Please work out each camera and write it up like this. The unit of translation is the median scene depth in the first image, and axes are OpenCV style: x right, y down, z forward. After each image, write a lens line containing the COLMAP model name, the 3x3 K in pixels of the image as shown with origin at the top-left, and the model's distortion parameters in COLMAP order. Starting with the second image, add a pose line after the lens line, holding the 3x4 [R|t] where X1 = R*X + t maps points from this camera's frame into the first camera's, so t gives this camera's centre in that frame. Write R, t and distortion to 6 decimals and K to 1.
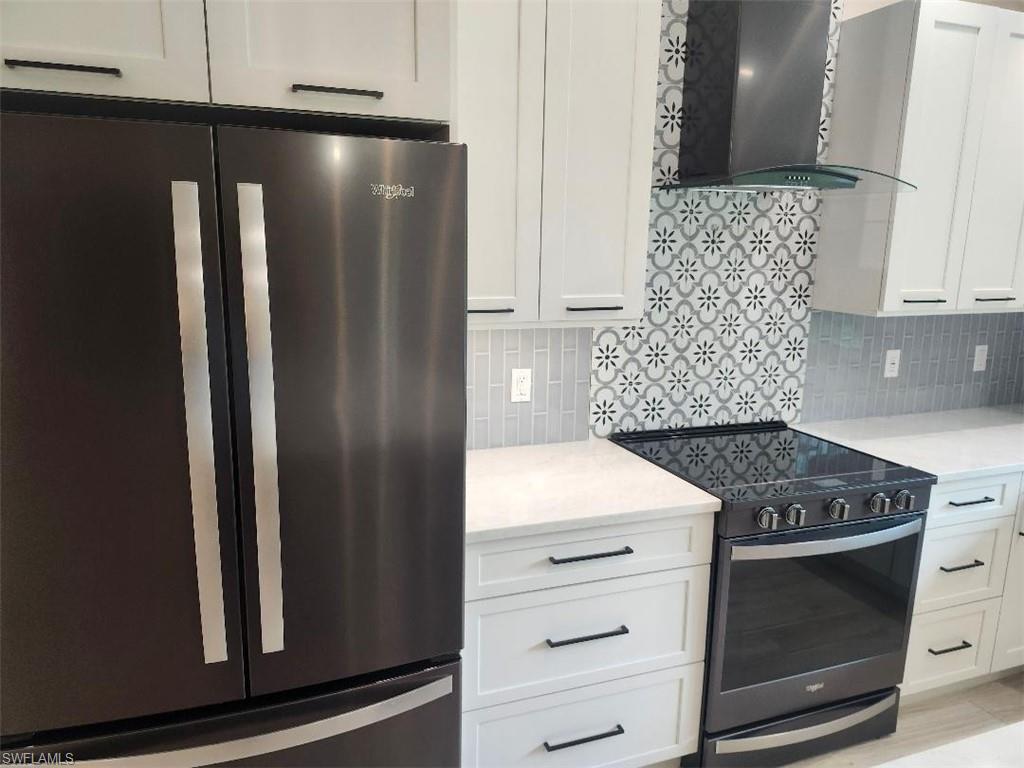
lens RADIAL K [[715.4, 0, 510.4], [0, 715.4, 392.9], [0, 0, 1]] dist [0.088644, -0.123351]
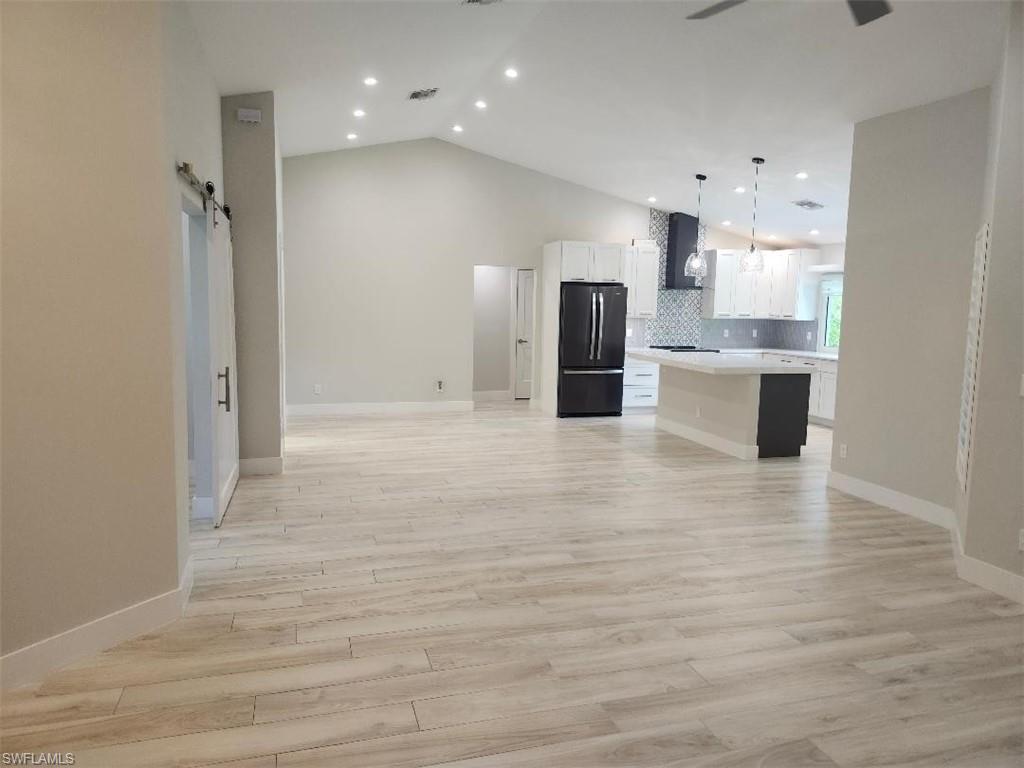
lens RADIAL K [[701.2, 0, 511.1], [0, 701.2, 379.9], [0, 0, 1]] dist [0.088389, -0.111879]
pose [[0.997249, 0.012044, -0.073145, -0.378506], [-0.018959, 0.995335, -0.094601, 0.680730], [0.071665, 0.095728, 0.992824, -3.228911]]
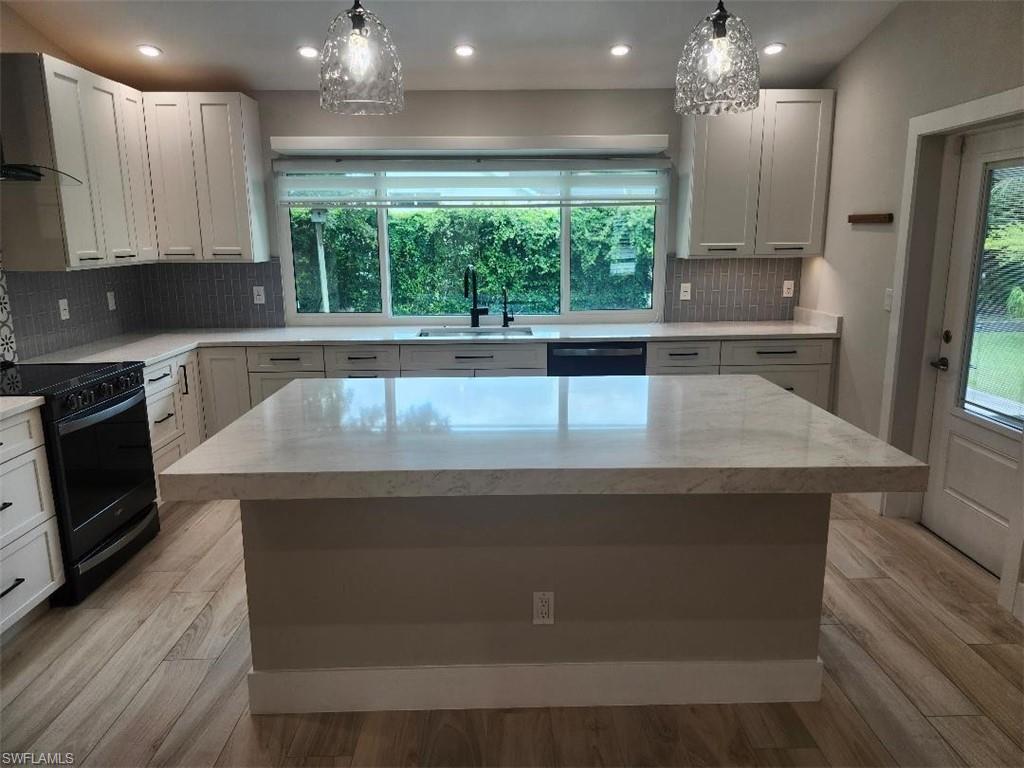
lens RADIAL K [[718.2, 0, 512.8], [0, 718.2, 382.8], [0, 0, 1]] dist [-0.002352, -0.002914]
pose [[0.330092, -0.206440, 0.921098, -0.563553], [0.204361, 0.968279, 0.143778, 0.086868], [-0.921562, 0.140777, 0.361810, -0.301036]]
